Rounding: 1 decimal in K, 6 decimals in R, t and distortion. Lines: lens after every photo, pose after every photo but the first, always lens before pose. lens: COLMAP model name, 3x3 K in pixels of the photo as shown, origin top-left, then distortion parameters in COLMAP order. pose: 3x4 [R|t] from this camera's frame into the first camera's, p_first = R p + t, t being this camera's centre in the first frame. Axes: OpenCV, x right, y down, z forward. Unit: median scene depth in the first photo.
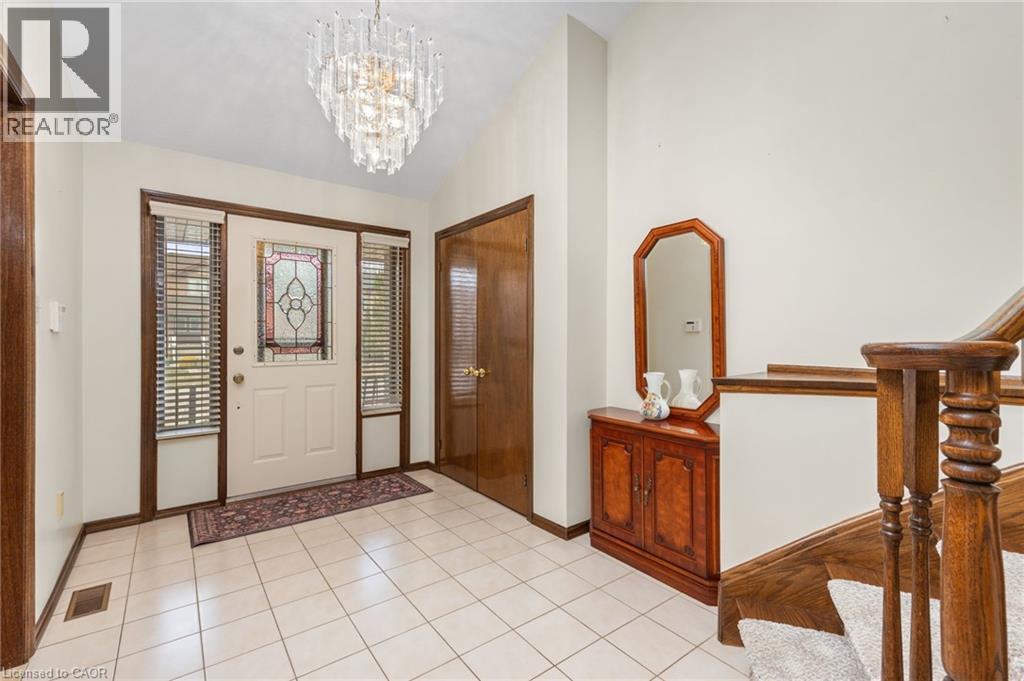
lens RADIAL K [[449.1, 0, 513.2], [0, 449.1, 334.6], [0, 0, 1]] dist [0.001054, 0.000345]
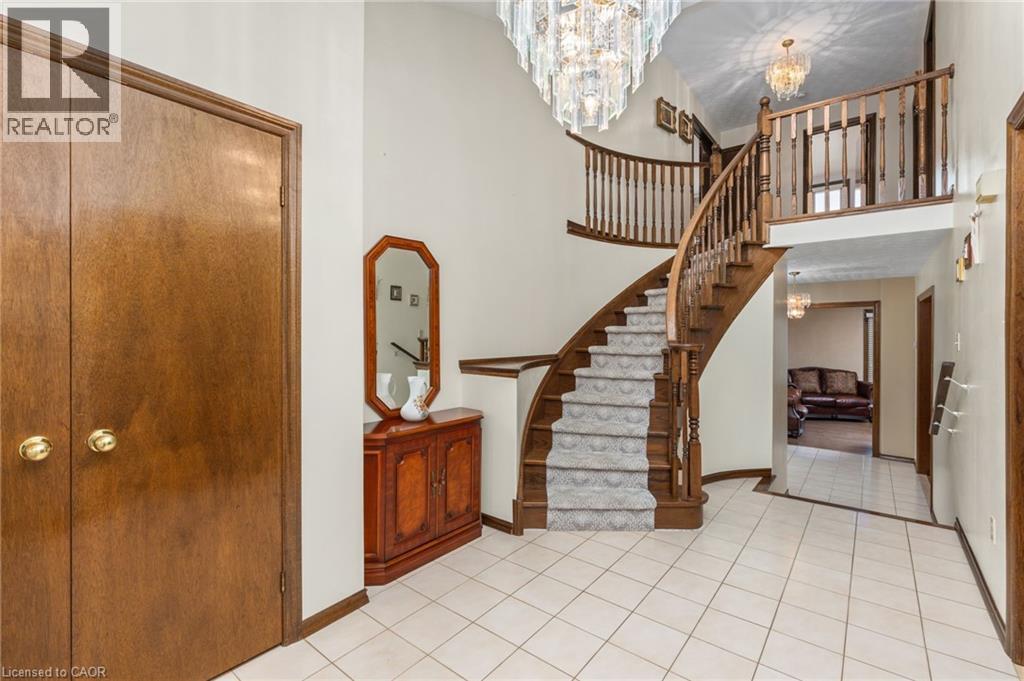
lens RADIAL K [[449.1, 0, 514.2], [0, 449.1, 337.6], [0, 0, 1]] dist [0.001054, 0.000345]
pose [[-0.238841, -0.003031, 0.971054, -0.778883], [0.000375, 0.999995, 0.003214, -0.012221], [-0.971059, 0.001131, -0.238838, 1.027383]]
